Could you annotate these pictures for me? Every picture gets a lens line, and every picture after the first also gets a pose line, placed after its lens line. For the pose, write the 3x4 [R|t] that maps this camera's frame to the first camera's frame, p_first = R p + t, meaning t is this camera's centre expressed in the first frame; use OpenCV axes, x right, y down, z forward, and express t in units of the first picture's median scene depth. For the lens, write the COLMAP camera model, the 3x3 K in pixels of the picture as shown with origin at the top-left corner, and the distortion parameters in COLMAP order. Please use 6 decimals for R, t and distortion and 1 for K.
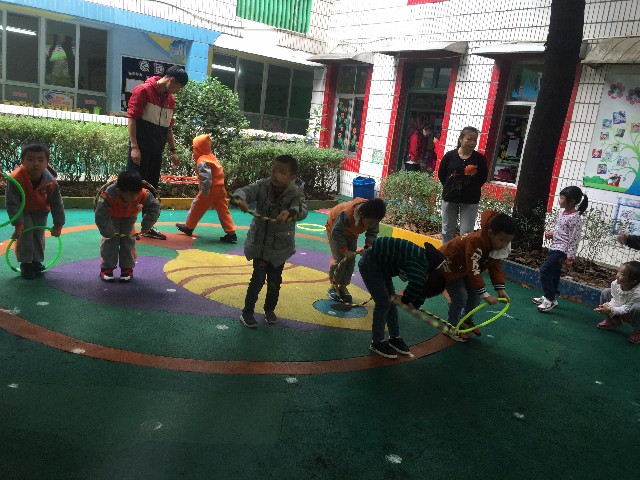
lens RADIAL K [[552.1, 0, 320.0], [0, 552.1, 240.0], [0, 0, 1]] dist [0.076892, -0.092676]
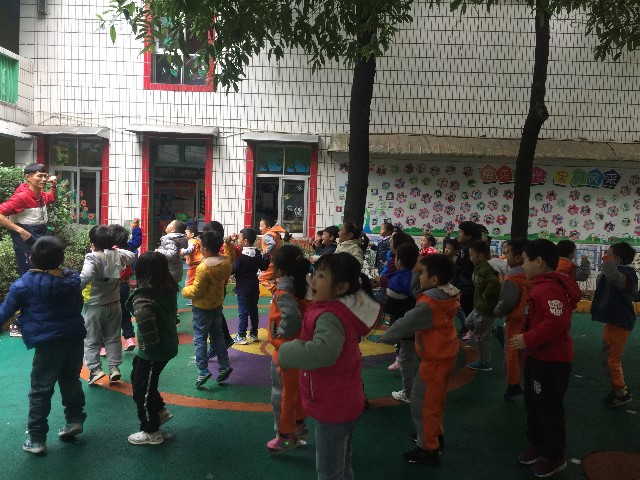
lens RADIAL K [[552.1, 0, 320.0], [0, 552.1, 240.0], [0, 0, 1]] dist [0.076892, -0.092676]
pose [[0.649738, -0.143492, 0.746492, -0.470639], [0.192460, 0.981079, 0.021069, -0.082491], [-0.735390, 0.129980, 0.665061, 0.048671]]
